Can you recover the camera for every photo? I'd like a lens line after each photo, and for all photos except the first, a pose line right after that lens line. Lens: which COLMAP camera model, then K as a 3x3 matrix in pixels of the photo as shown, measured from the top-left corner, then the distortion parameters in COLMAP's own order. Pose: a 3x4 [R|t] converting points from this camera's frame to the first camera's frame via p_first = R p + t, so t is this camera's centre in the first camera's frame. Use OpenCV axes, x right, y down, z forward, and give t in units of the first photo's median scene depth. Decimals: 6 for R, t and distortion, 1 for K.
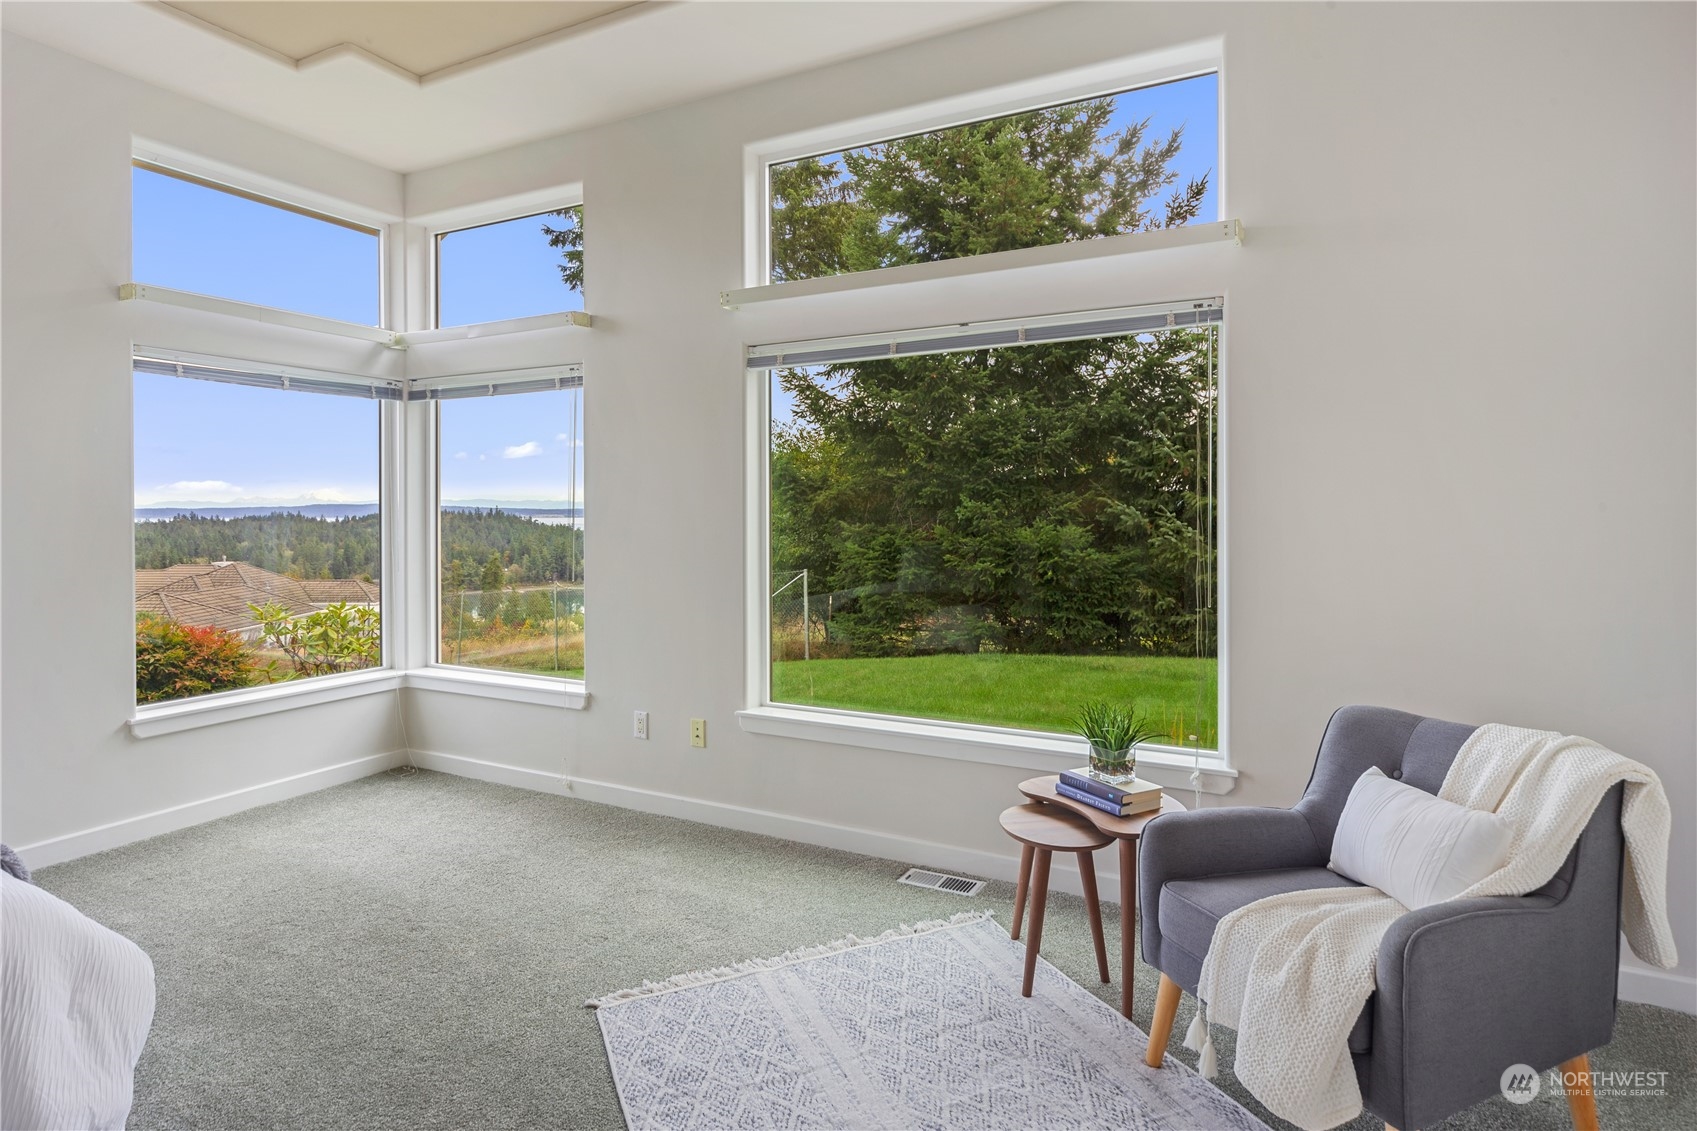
lens RADIAL K [[904.4, 0, 846.0], [0, 904.4, 508.3], [0, 0, 1]] dist [-0.002336, 0.001414]
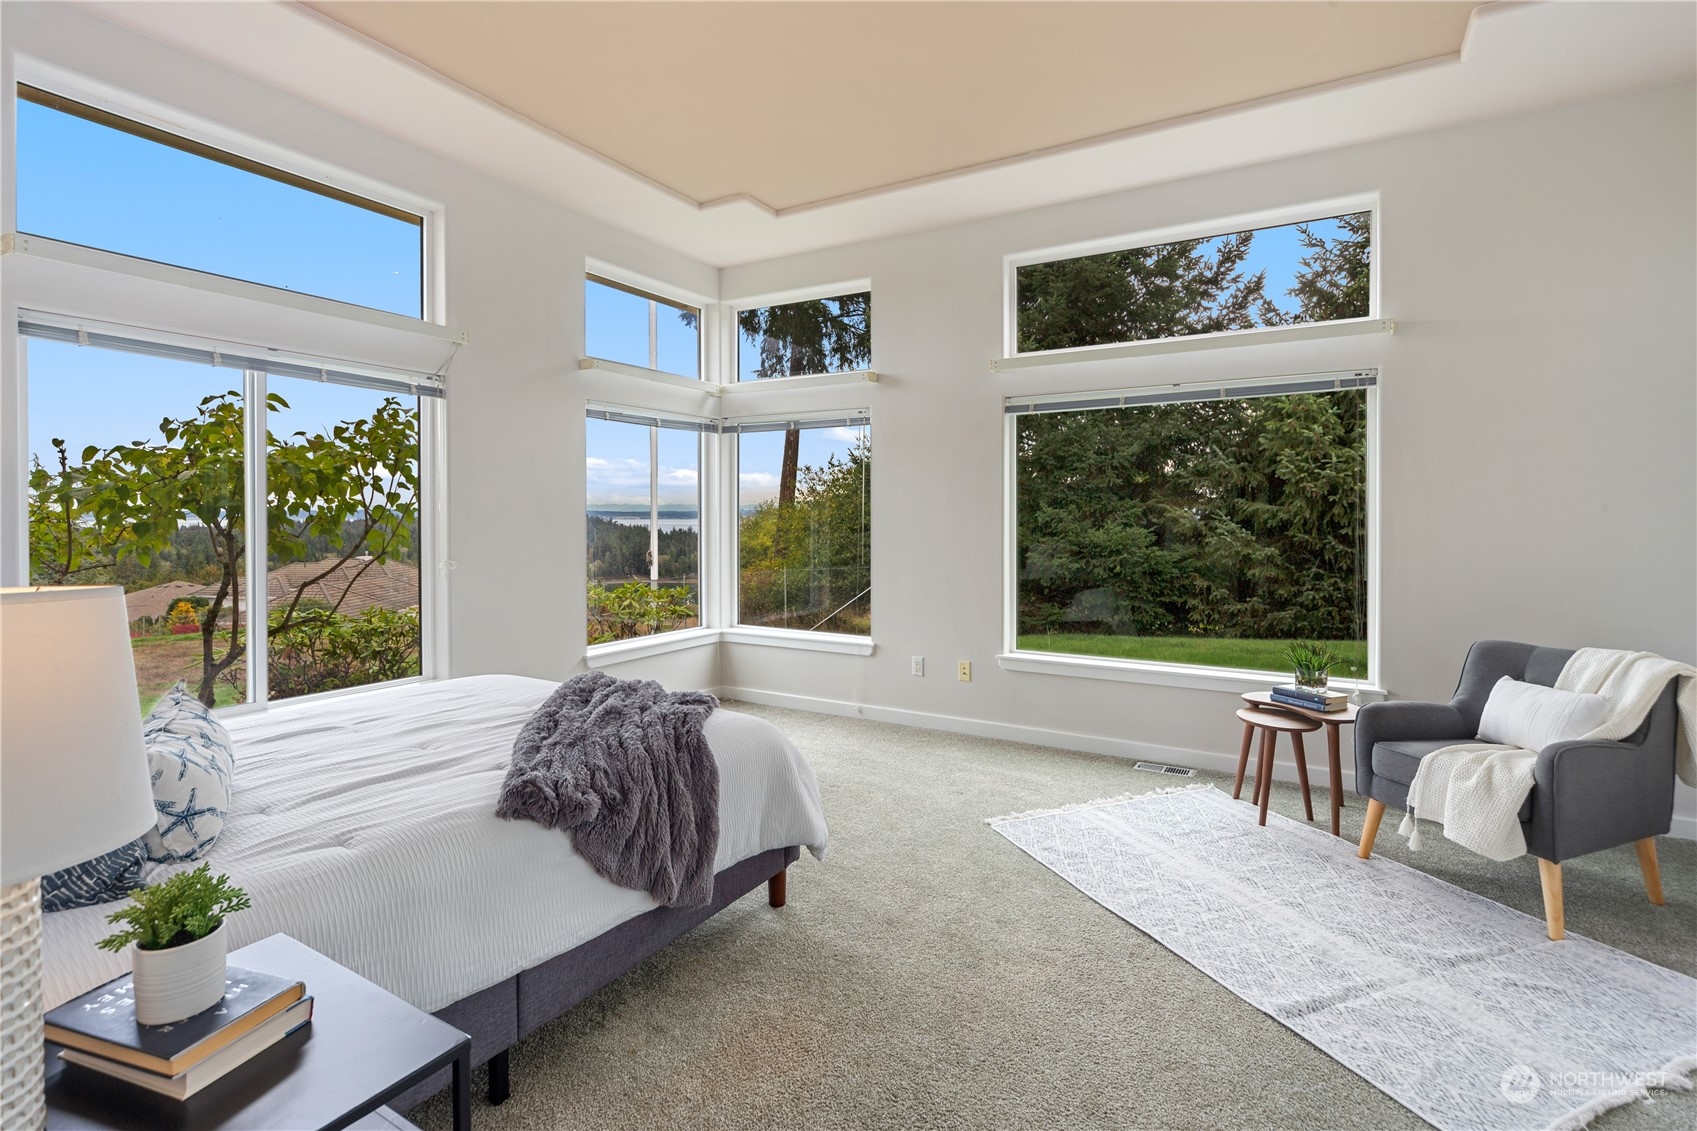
lens RADIAL K [[809.3, 0, 848.0], [0, 809.3, 517.8], [0, 0, 1]] dist [0.002018, 0.000183]
pose [[0.998666, 0.002547, -0.051581, -0.315297], [-0.002178, 0.999972, 0.007192, 0.000073], [0.051597, -0.007070, 0.998643, -0.304378]]
